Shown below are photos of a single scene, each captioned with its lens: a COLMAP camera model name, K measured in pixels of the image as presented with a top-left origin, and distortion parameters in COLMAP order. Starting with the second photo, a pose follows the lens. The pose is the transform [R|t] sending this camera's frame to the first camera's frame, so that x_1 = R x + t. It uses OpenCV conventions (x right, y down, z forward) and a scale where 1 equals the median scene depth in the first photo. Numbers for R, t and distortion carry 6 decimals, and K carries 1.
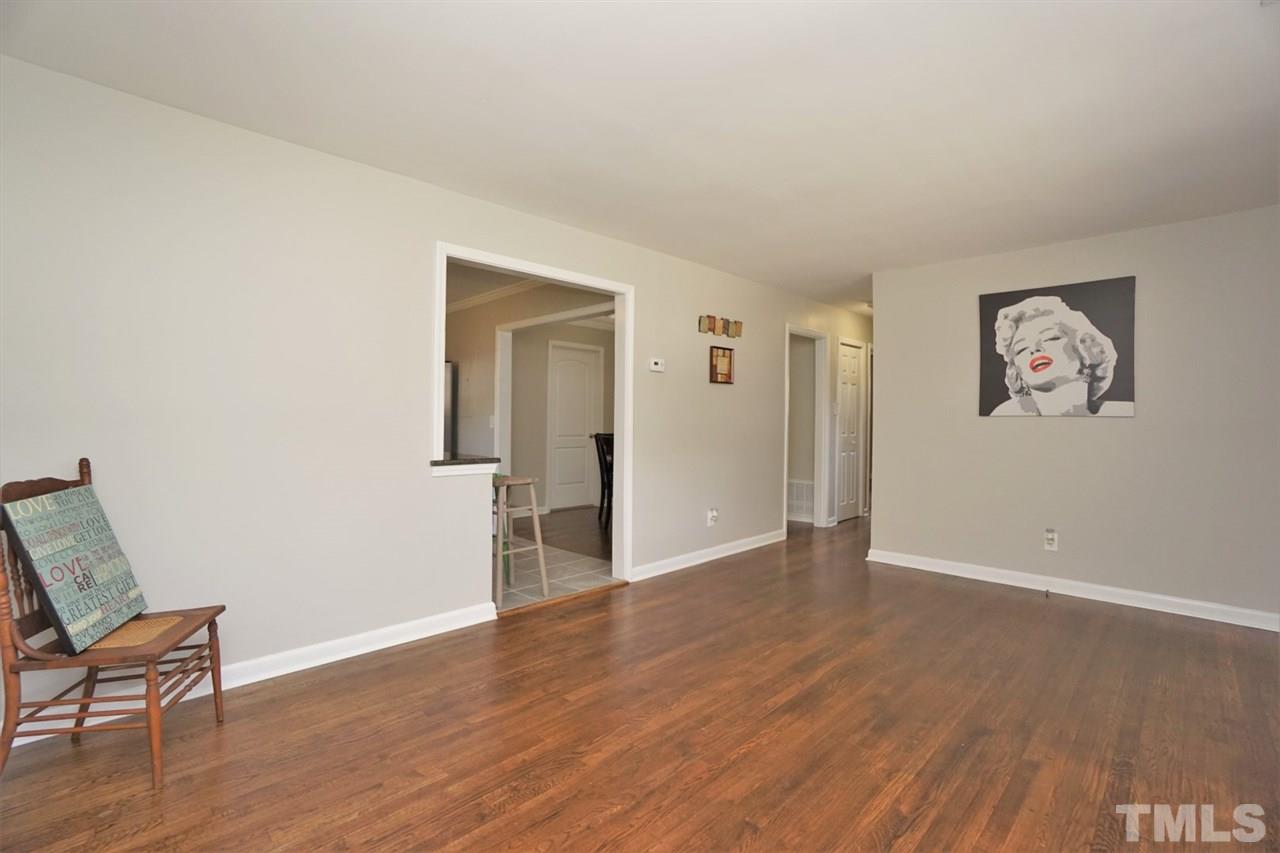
lens RADIAL K [[563.9, 0, 638.2], [0, 563.9, 421.5], [0, 0, 1]] dist [-0.064723, 0.023150]
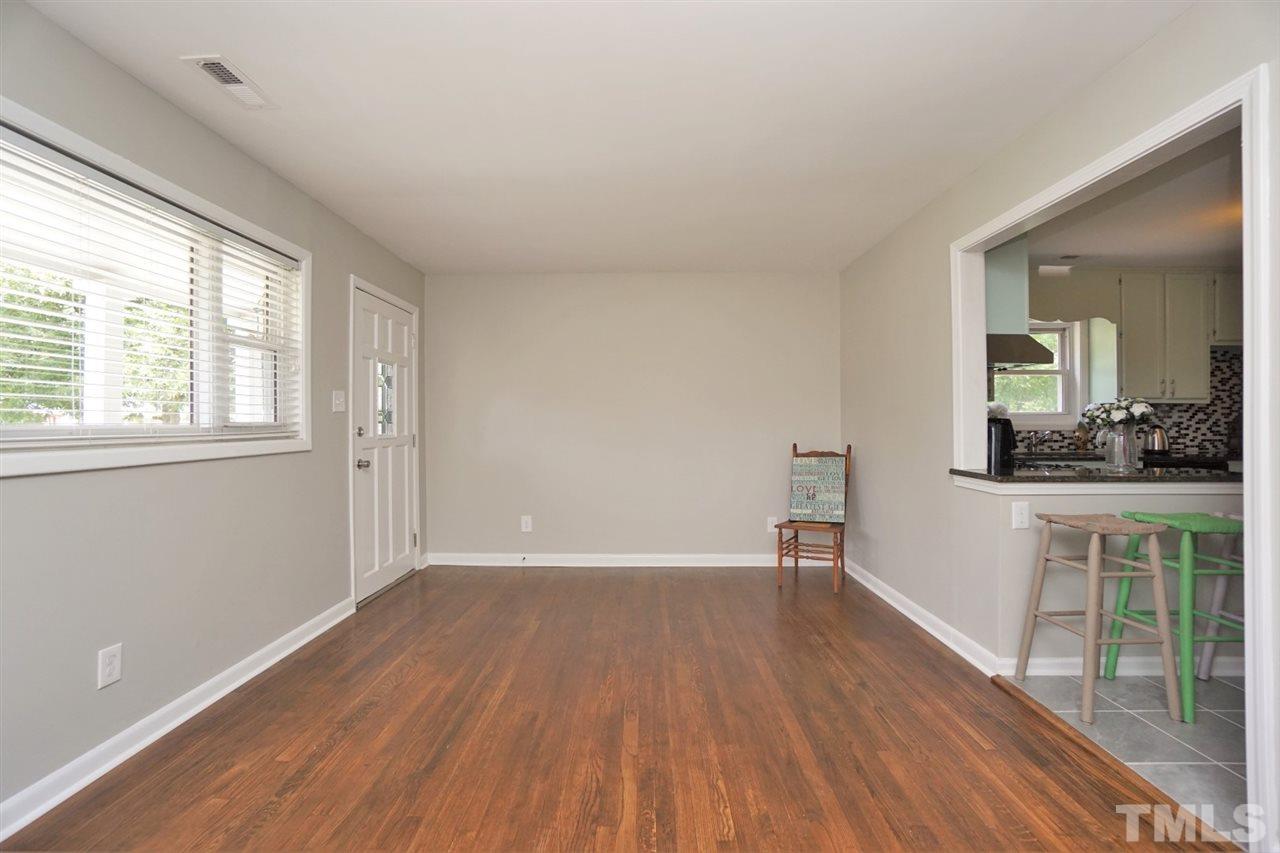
lens RADIAL K [[563.9, 0, 638.2], [0, 563.9, 421.5], [0, 0, 1]] dist [-0.064723, 0.023150]
pose [[-0.705768, -0.011283, -0.708353, 0.741006], [-0.013213, 0.999909, -0.002763, -0.002373], [0.708320, 0.007409, -0.705853, 1.353487]]
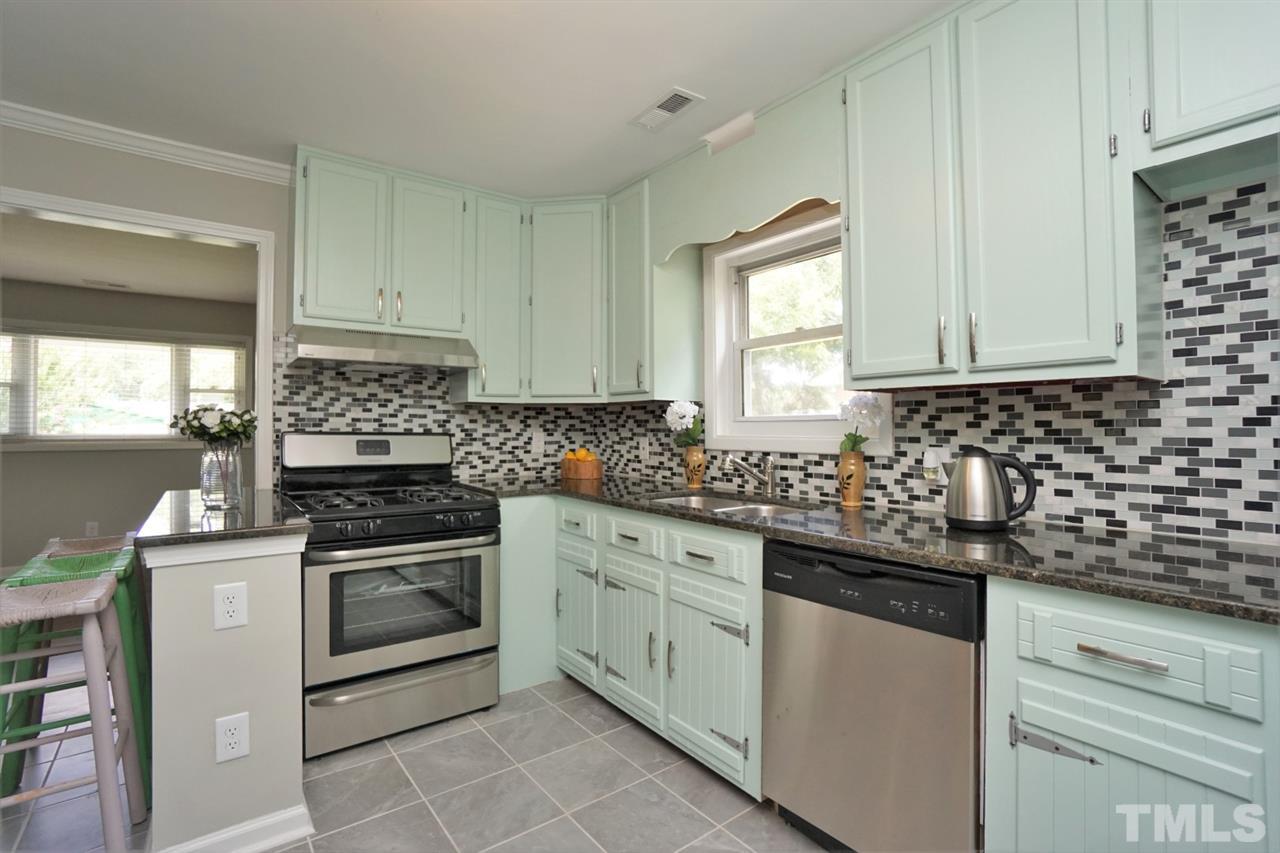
lens RADIAL K [[583.5, 0, 639.5], [0, 583.5, 421.0], [0, 0, 1]] dist [-0.068665, 0.024765]
pose [[-0.991867, -0.008178, 0.127018, -1.114570], [-0.008787, 0.999952, -0.004234, -0.036121], [-0.126978, -0.005316, -0.991891, 1.909280]]
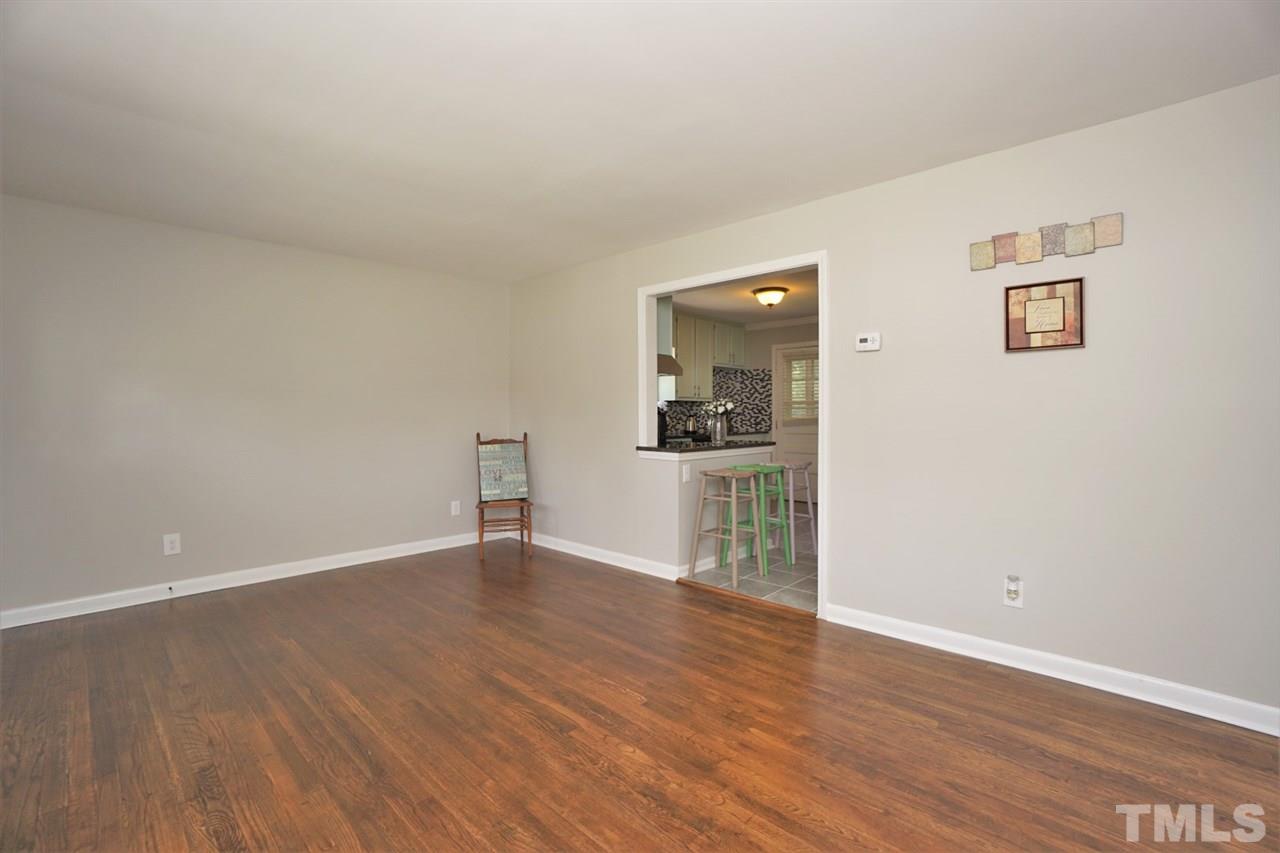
lens RADIAL K [[563.9, 0, 638.2], [0, 563.9, 421.5], [0, 0, 1]] dist [-0.064723, 0.023150]
pose [[0.034800, 0.006364, -0.999374, 1.090230], [-0.006440, 0.999960, 0.006143, -0.000404], [0.999374, 0.006222, 0.034839, 0.995909]]
